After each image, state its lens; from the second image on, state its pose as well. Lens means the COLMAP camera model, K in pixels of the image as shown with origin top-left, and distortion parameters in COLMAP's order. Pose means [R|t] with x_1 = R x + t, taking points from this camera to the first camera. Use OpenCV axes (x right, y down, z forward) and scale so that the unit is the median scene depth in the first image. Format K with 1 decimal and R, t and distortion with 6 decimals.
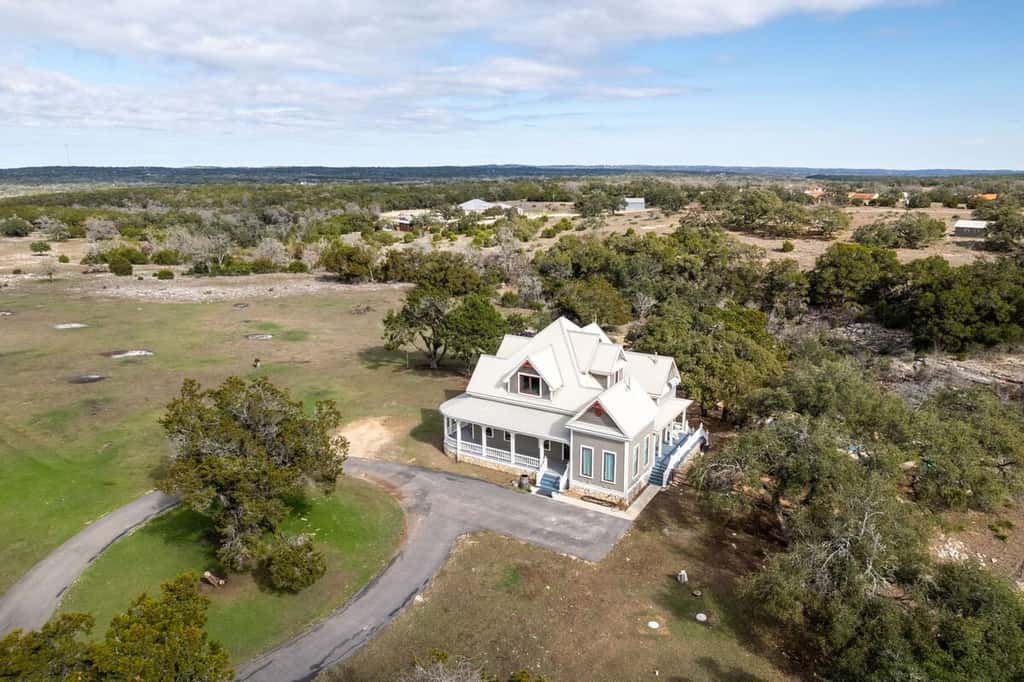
lens RADIAL K [[708.9, 0, 510.8], [0, 708.9, 330.0], [0, 0, 1]] dist [-0.010647, 0.003407]
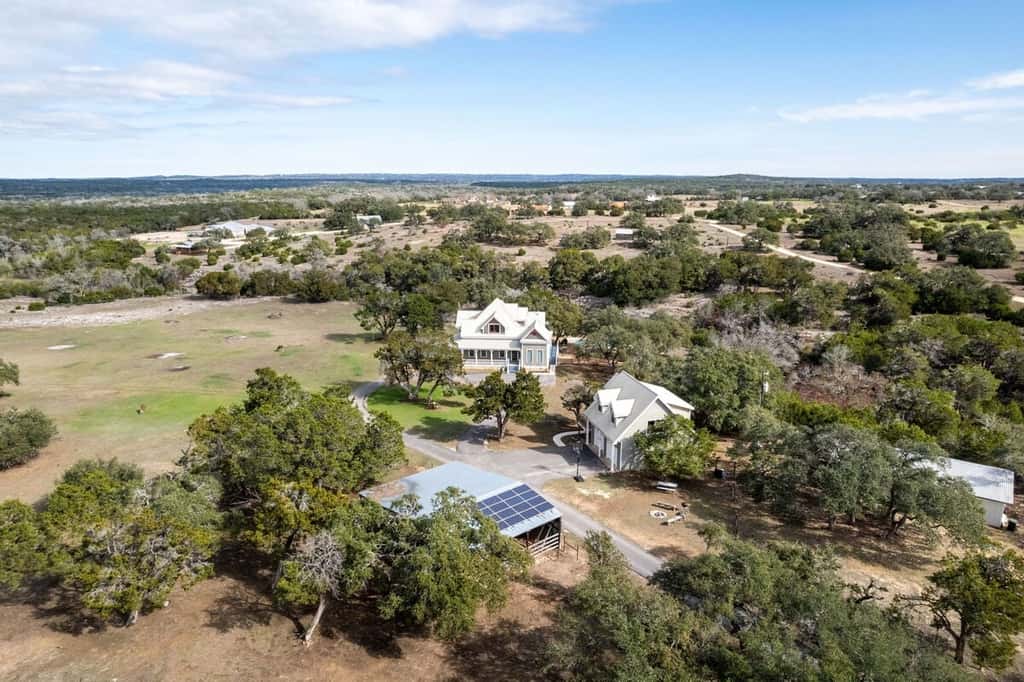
lens RADIAL K [[708.9, 0, 511.9], [0, 708.9, 346.0], [0, 0, 1]] dist [-0.010647, 0.003407]
pose [[0.896037, -0.111162, 0.429838, -0.316296], [0.104115, 0.993762, 0.039963, 0.018005], [-0.431599, 0.008945, 0.902021, -0.360488]]
